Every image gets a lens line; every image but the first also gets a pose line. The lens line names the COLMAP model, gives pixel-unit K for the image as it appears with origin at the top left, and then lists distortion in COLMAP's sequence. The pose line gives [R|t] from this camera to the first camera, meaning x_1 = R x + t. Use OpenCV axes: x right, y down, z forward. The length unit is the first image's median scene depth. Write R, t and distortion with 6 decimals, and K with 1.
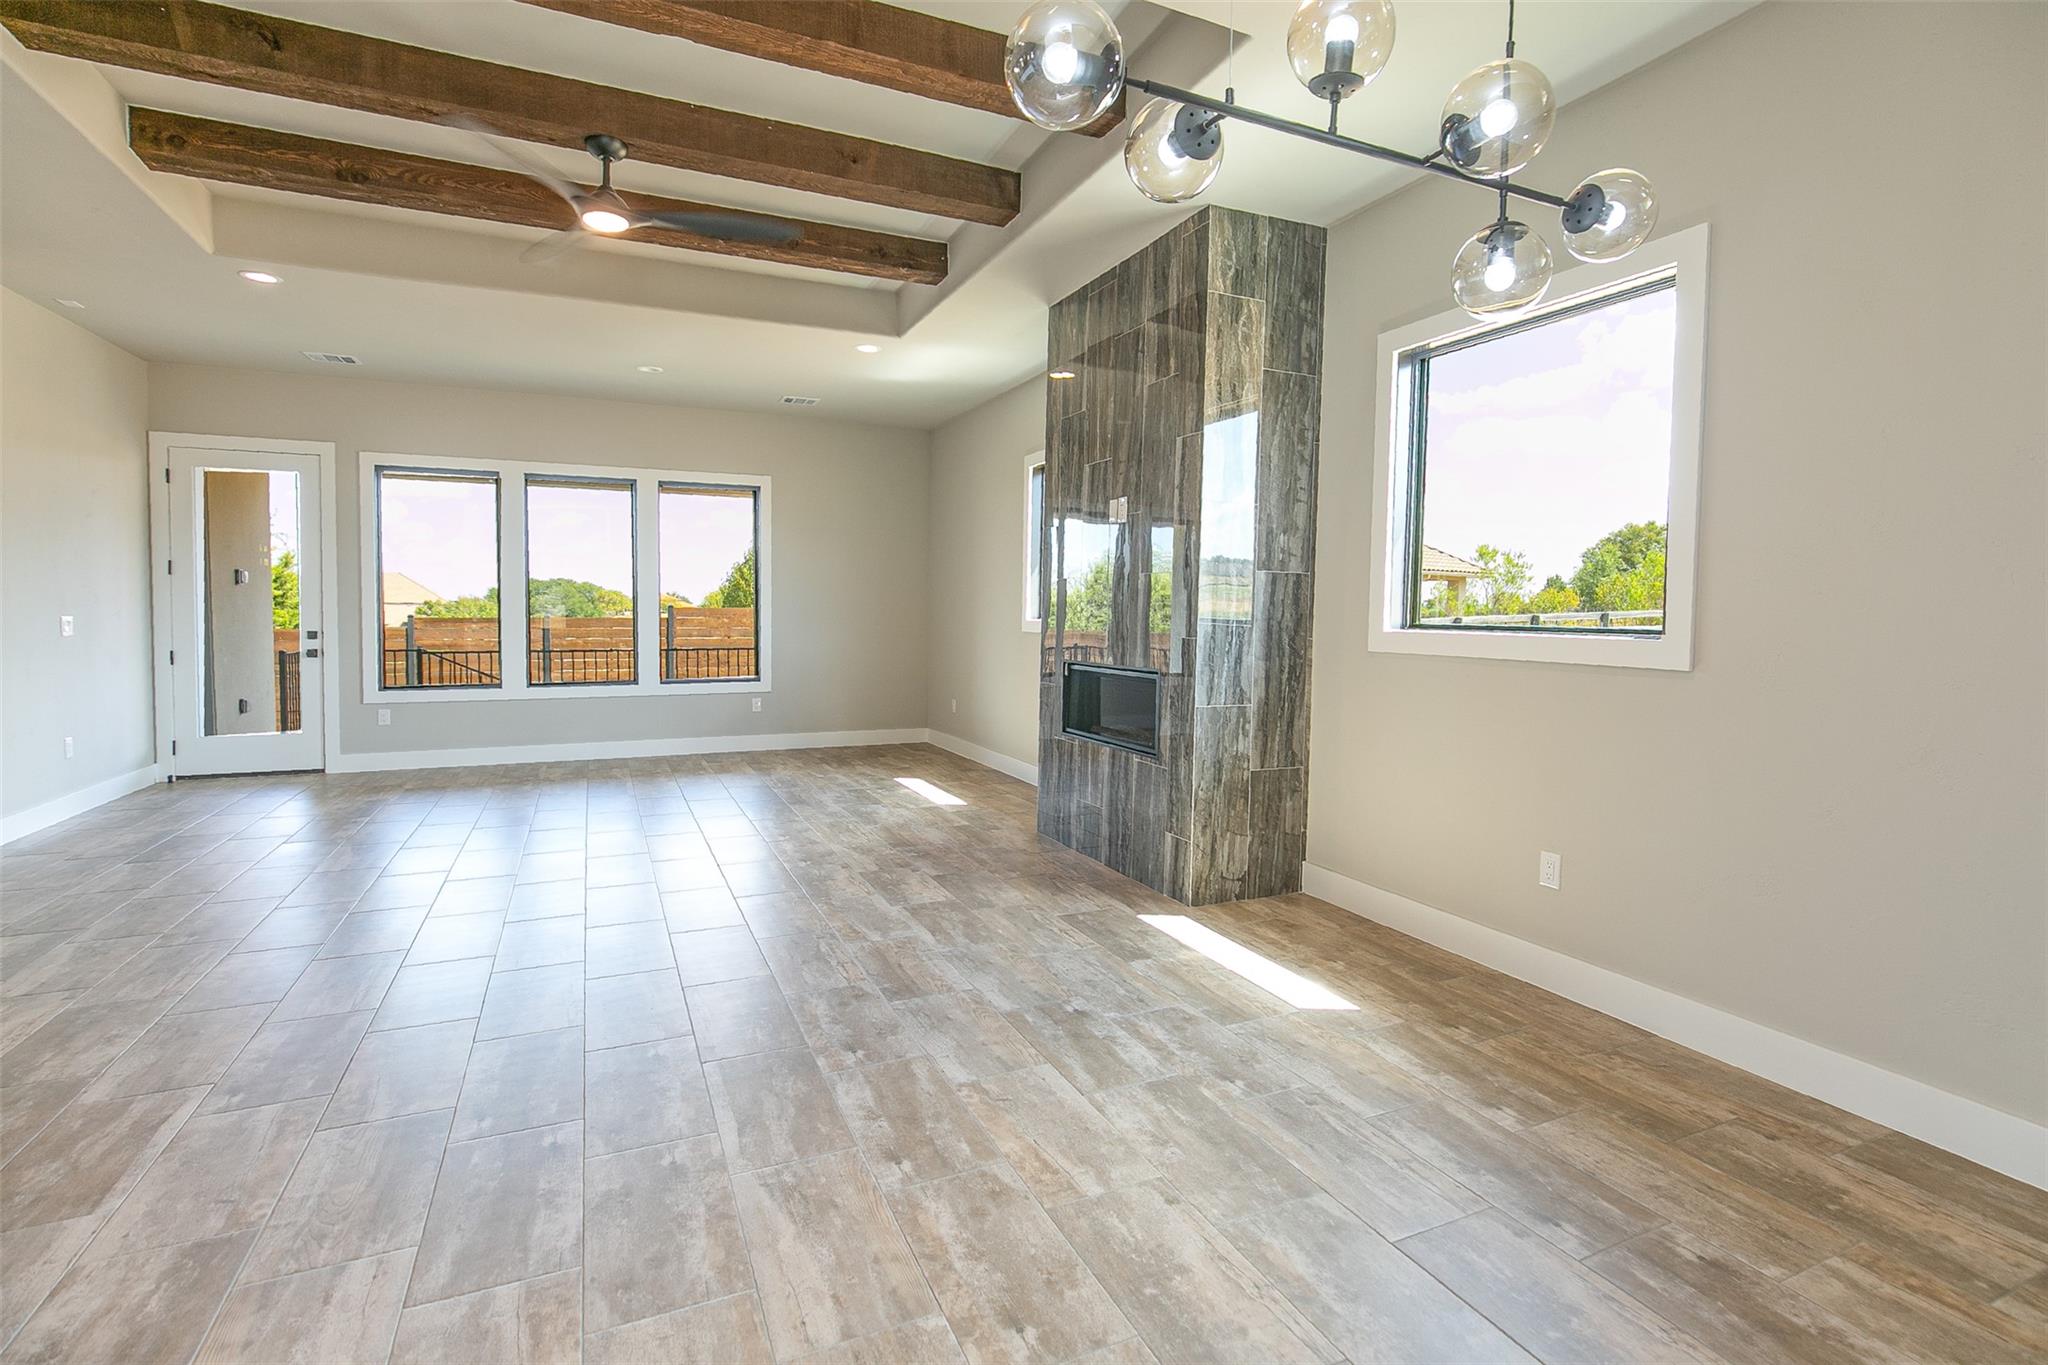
lens RADIAL K [[979.3, 0, 1012.6], [0, 979.3, 648.1], [0, 0, 1]] dist [-0.003675, -0.000208]
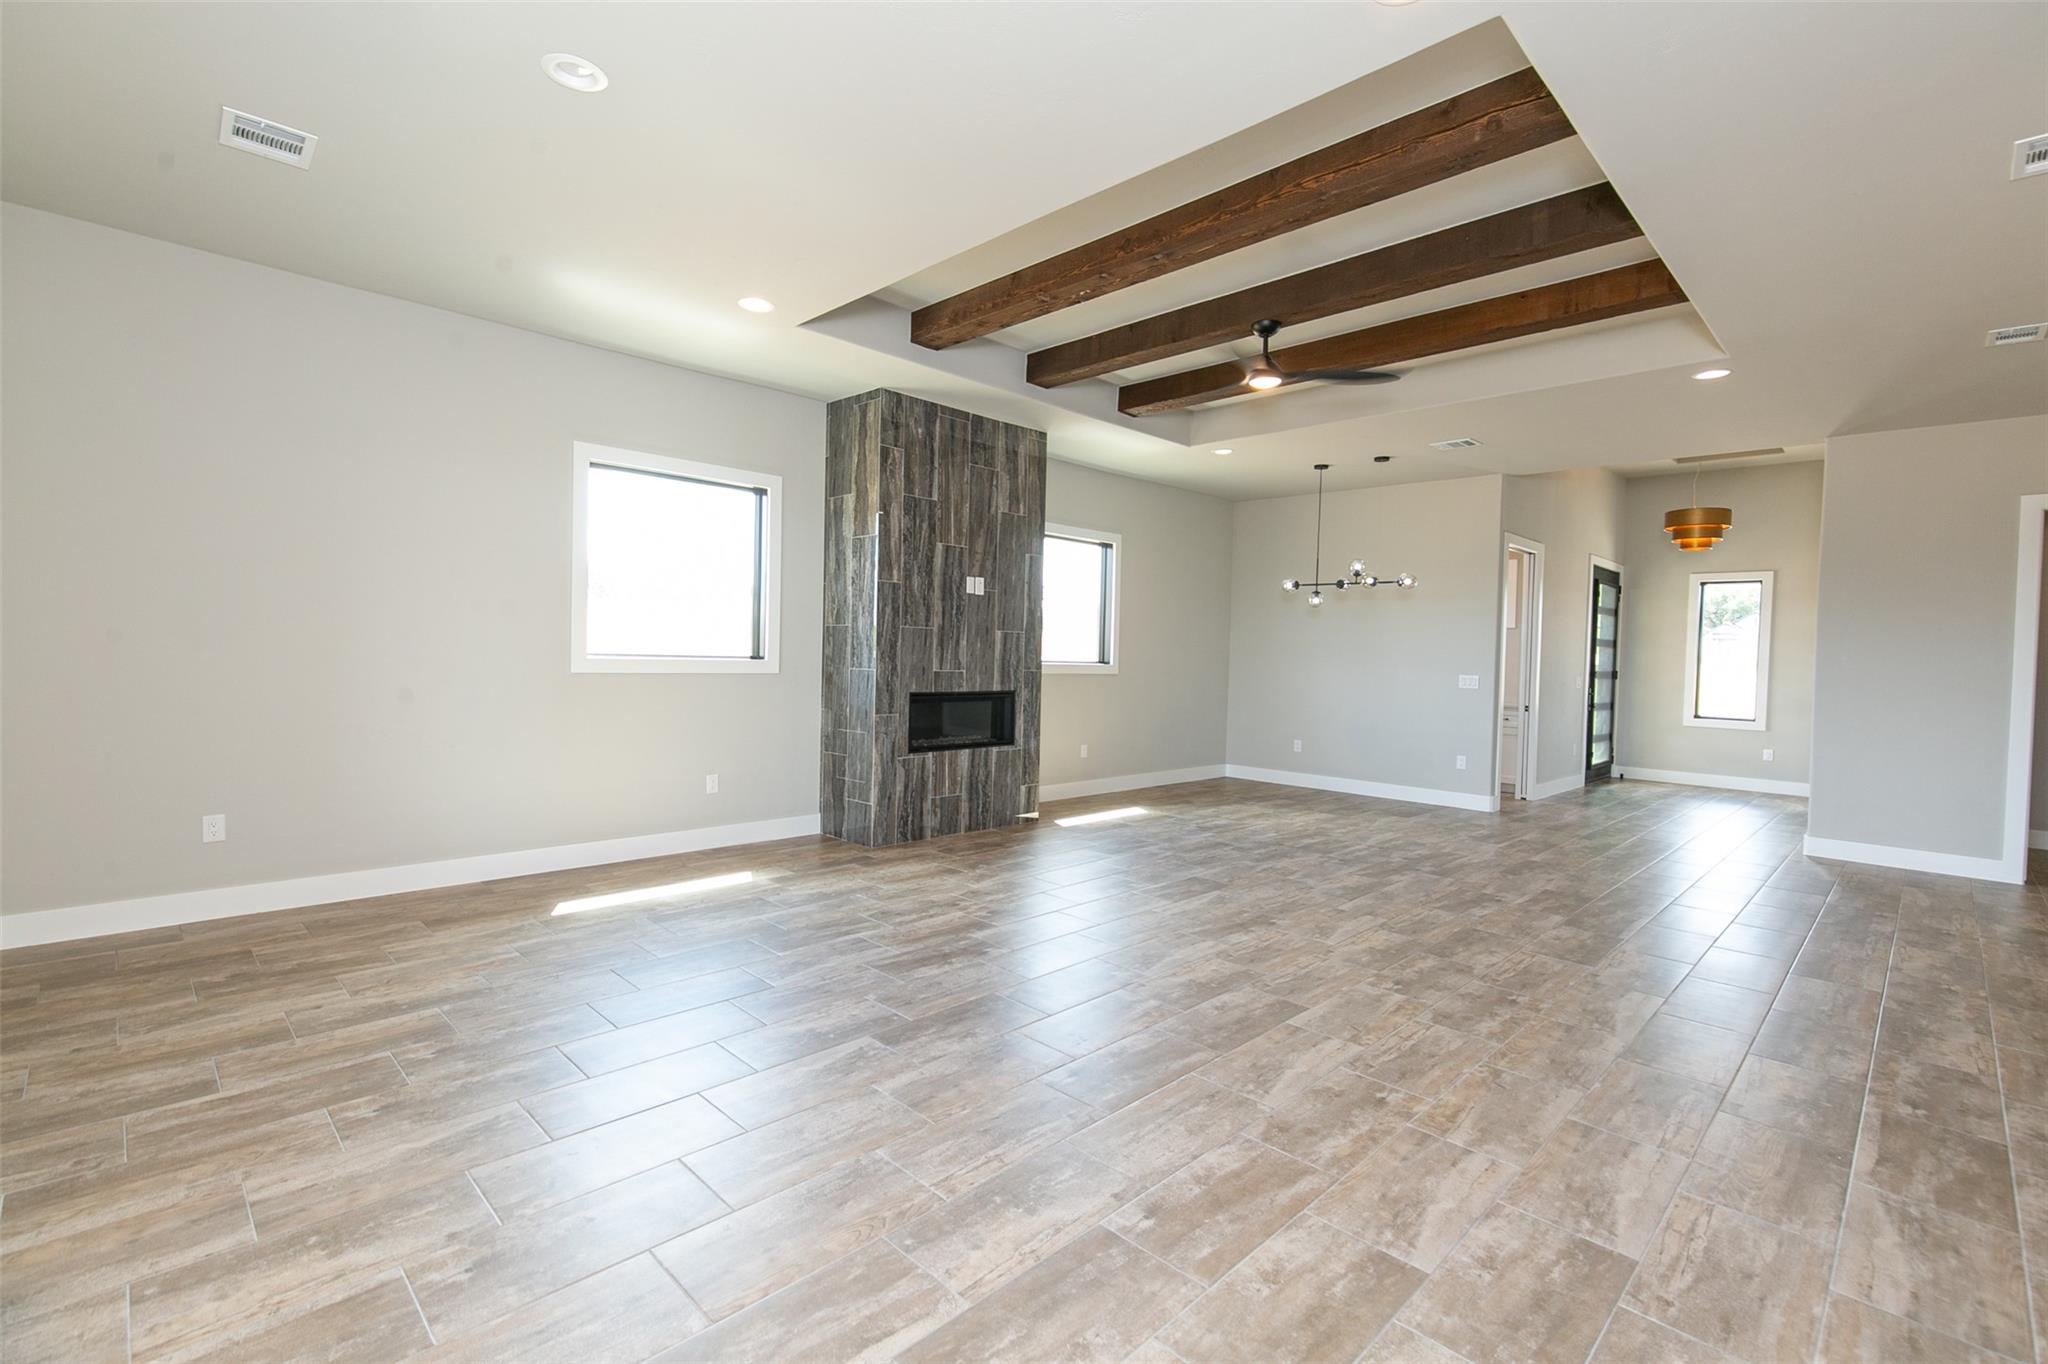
lens RADIAL K [[914.0, 0, 1018.9], [0, 914.0, 673.5], [0, 0, 1]] dist [0.003007, -0.000064]
pose [[-0.361526, -0.039703, 0.931516, -1.325617], [0.008750, 0.998904, 0.045971, -0.079369], [-0.932321, 0.024771, -0.360782, 1.596383]]
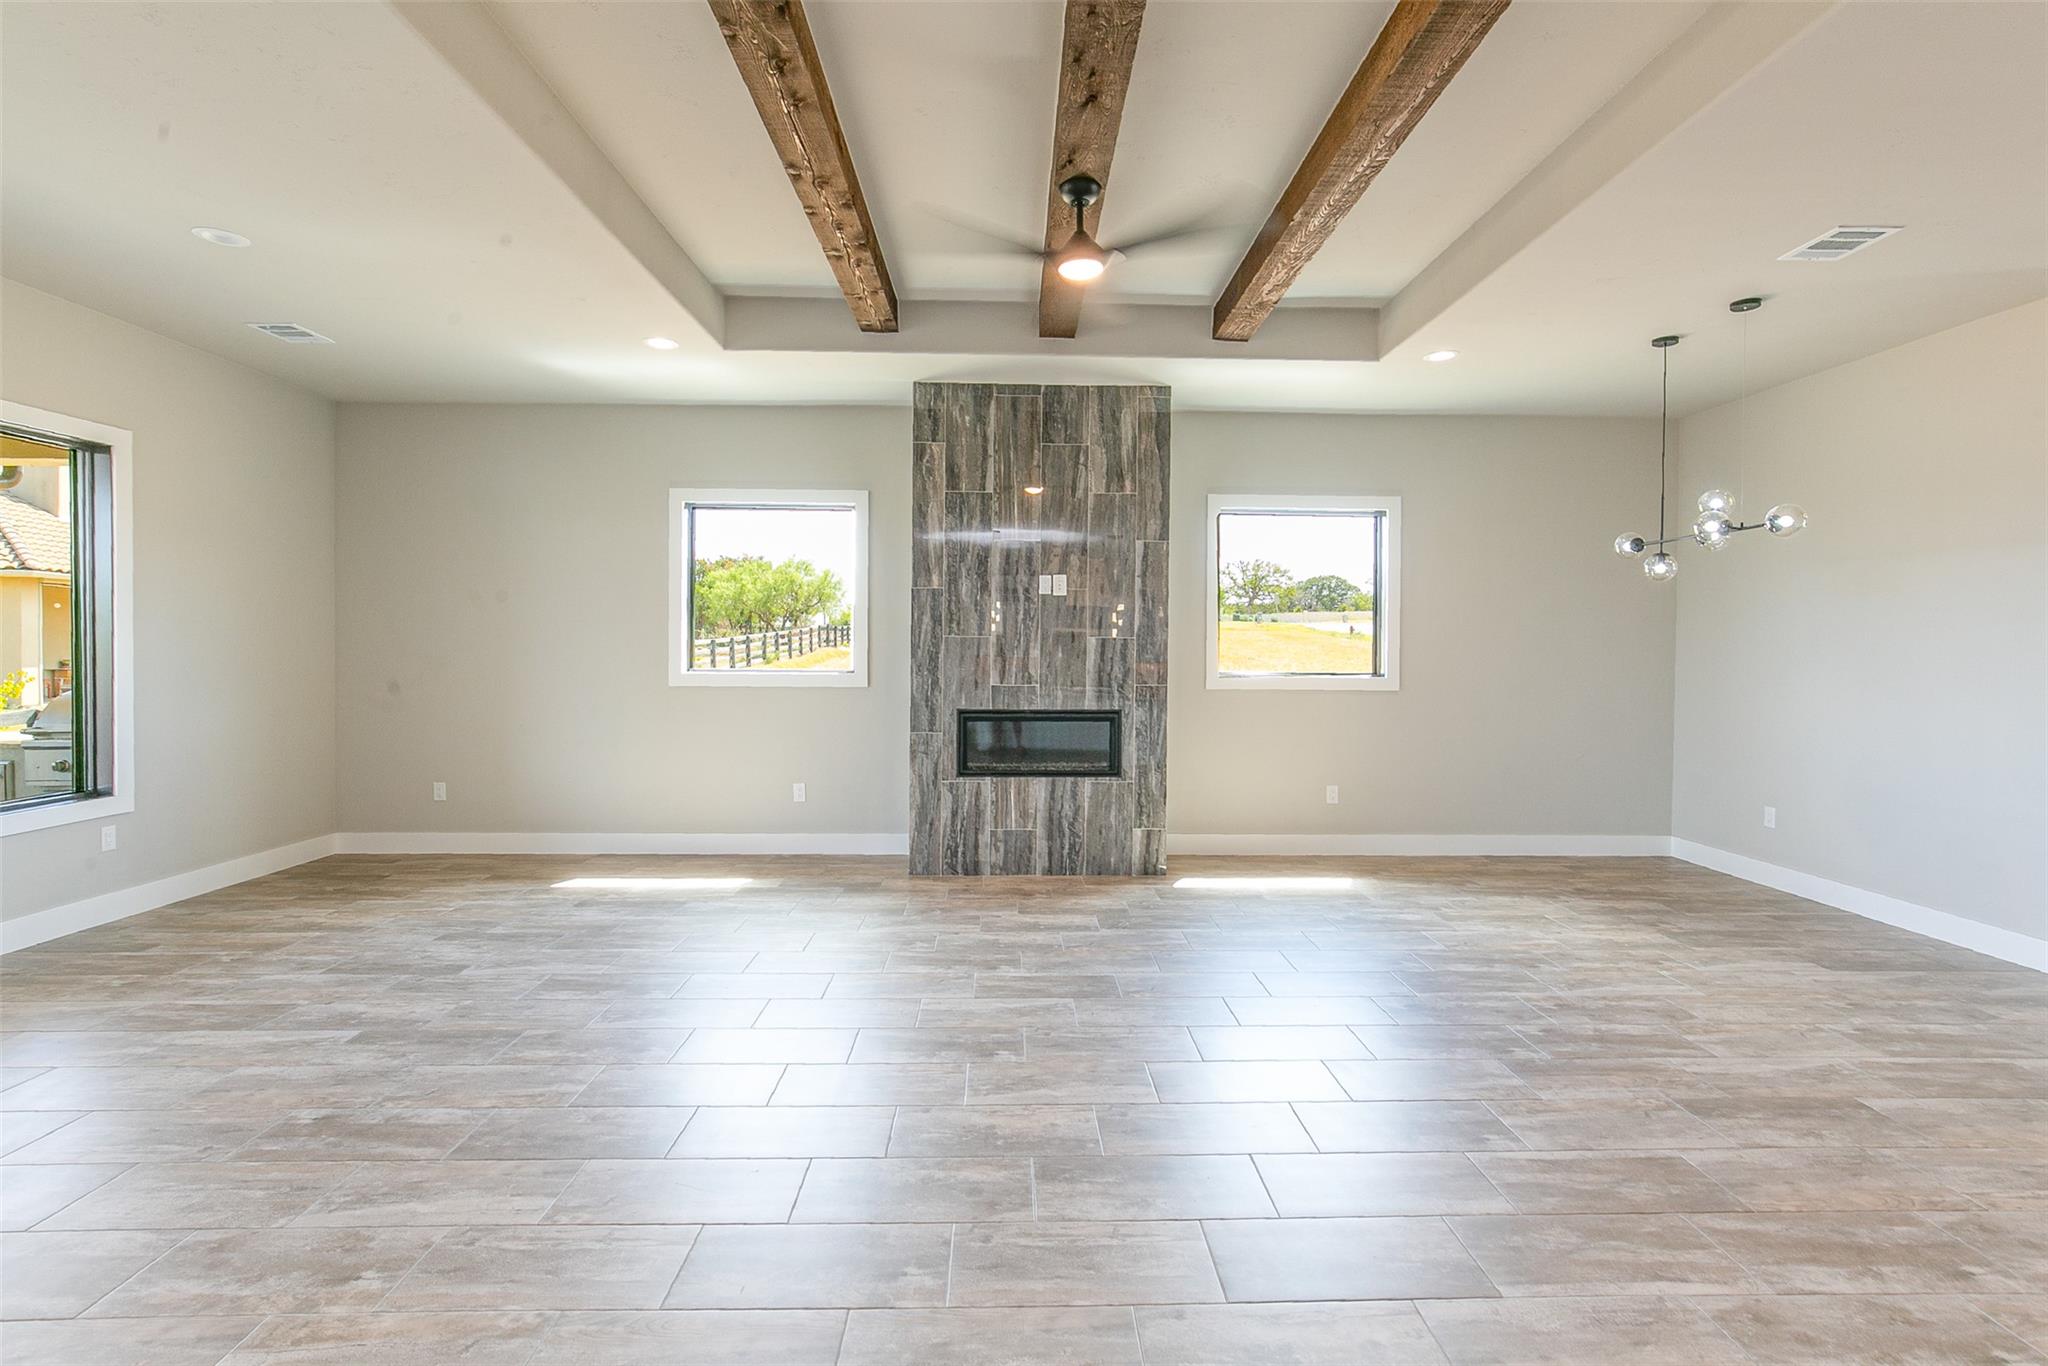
lens RADIAL K [[970.2, 0, 1062.5], [0, 970.2, 660.9], [0, 0, 1]] dist [-0.005296, -0.000133]
pose [[0.372143, -0.014628, 0.928060, -1.145699], [0.032277, 0.999475, 0.002811, -0.052504], [-0.927614, 0.028909, 0.372420, 0.595374]]
